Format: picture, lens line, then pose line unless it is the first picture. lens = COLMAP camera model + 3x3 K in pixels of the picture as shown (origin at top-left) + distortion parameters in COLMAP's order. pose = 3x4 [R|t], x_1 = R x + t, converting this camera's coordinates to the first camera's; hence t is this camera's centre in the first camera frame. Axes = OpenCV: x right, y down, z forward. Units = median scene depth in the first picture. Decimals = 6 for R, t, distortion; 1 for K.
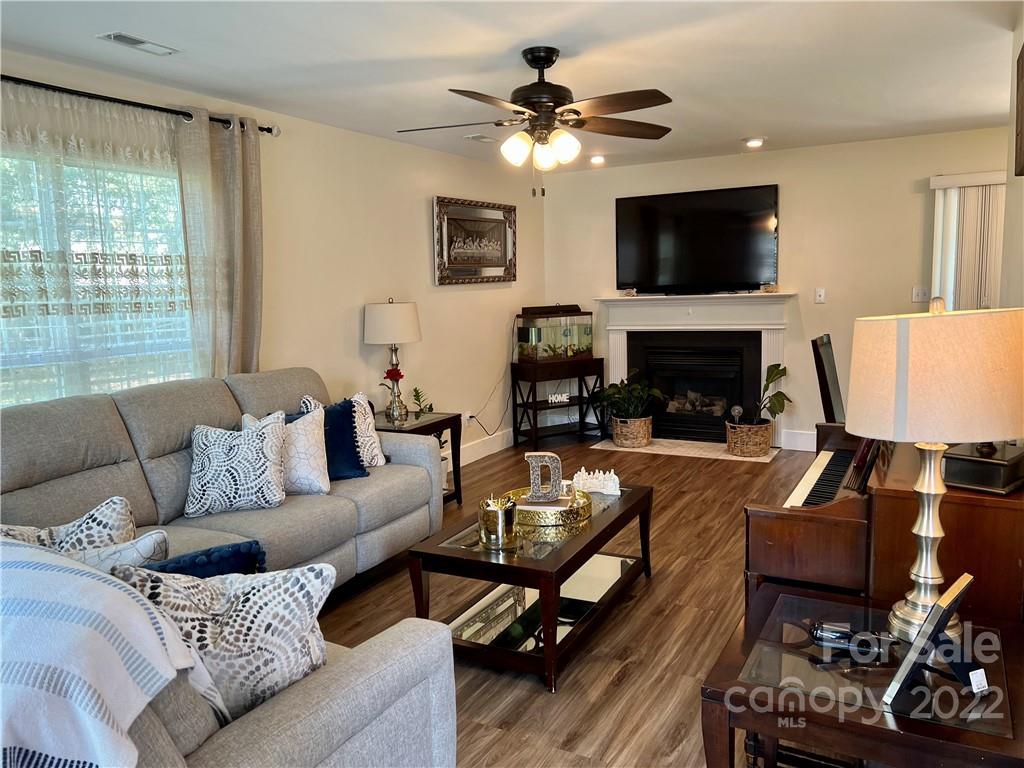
lens RADIAL K [[778.6, 0, 512.0], [0, 778.6, 384.0], [0, 0, 1]] dist [0.042489, -0.004244]
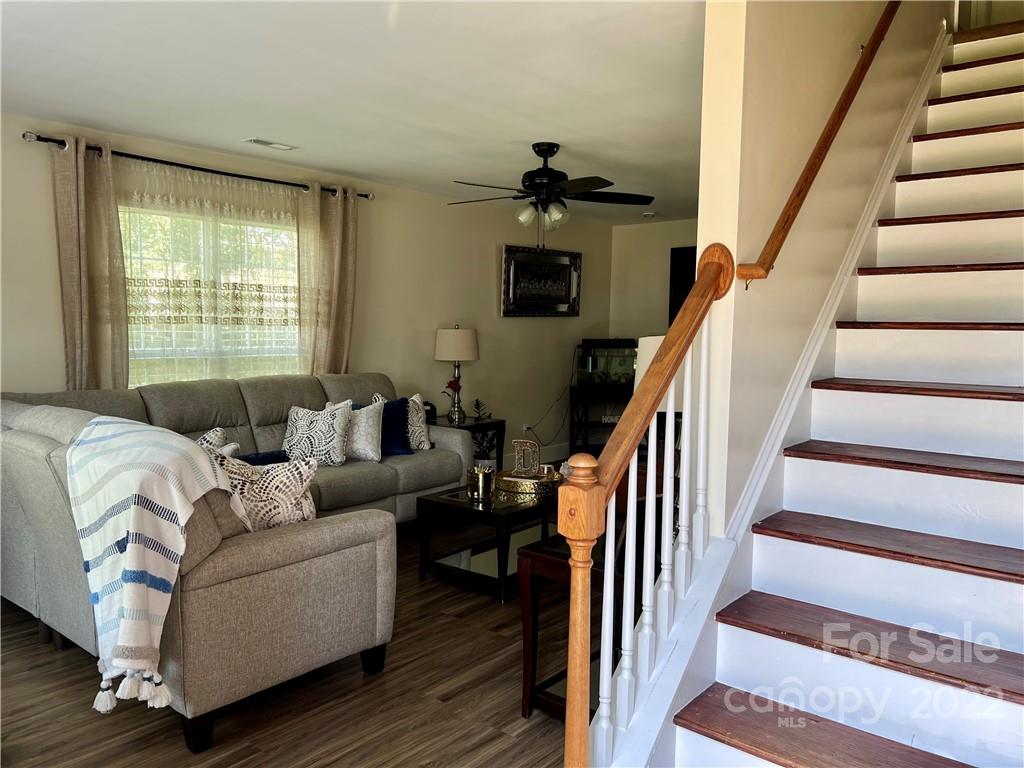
lens RADIAL K [[775.3, 0, 502.0], [0, 775.3, 384.3], [0, 0, 1]] dist [0.104842, -0.000448]
pose [[0.979782, 0.054893, -0.192389, 0.223388], [-0.064000, 0.997089, -0.041440, 0.045123], [0.189555, 0.052915, 0.980443, -0.292032]]
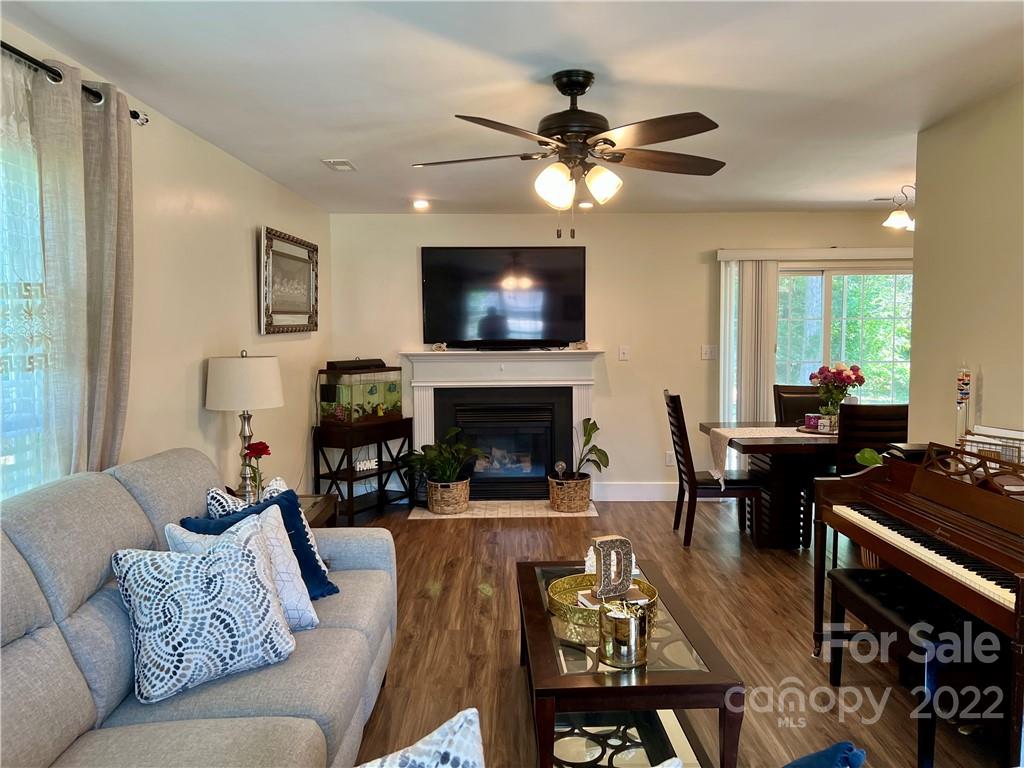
lens RADIAL K [[778.6, 0, 512.0], [0, 778.6, 384.0], [0, 0, 1]] dist [0.042489, -0.004244]
pose [[0.875089, -0.010181, 0.483855, -0.411566], [0.041914, 0.997616, -0.054814, -0.032220], [-0.482144, 0.068248, 0.873430, 0.265246]]
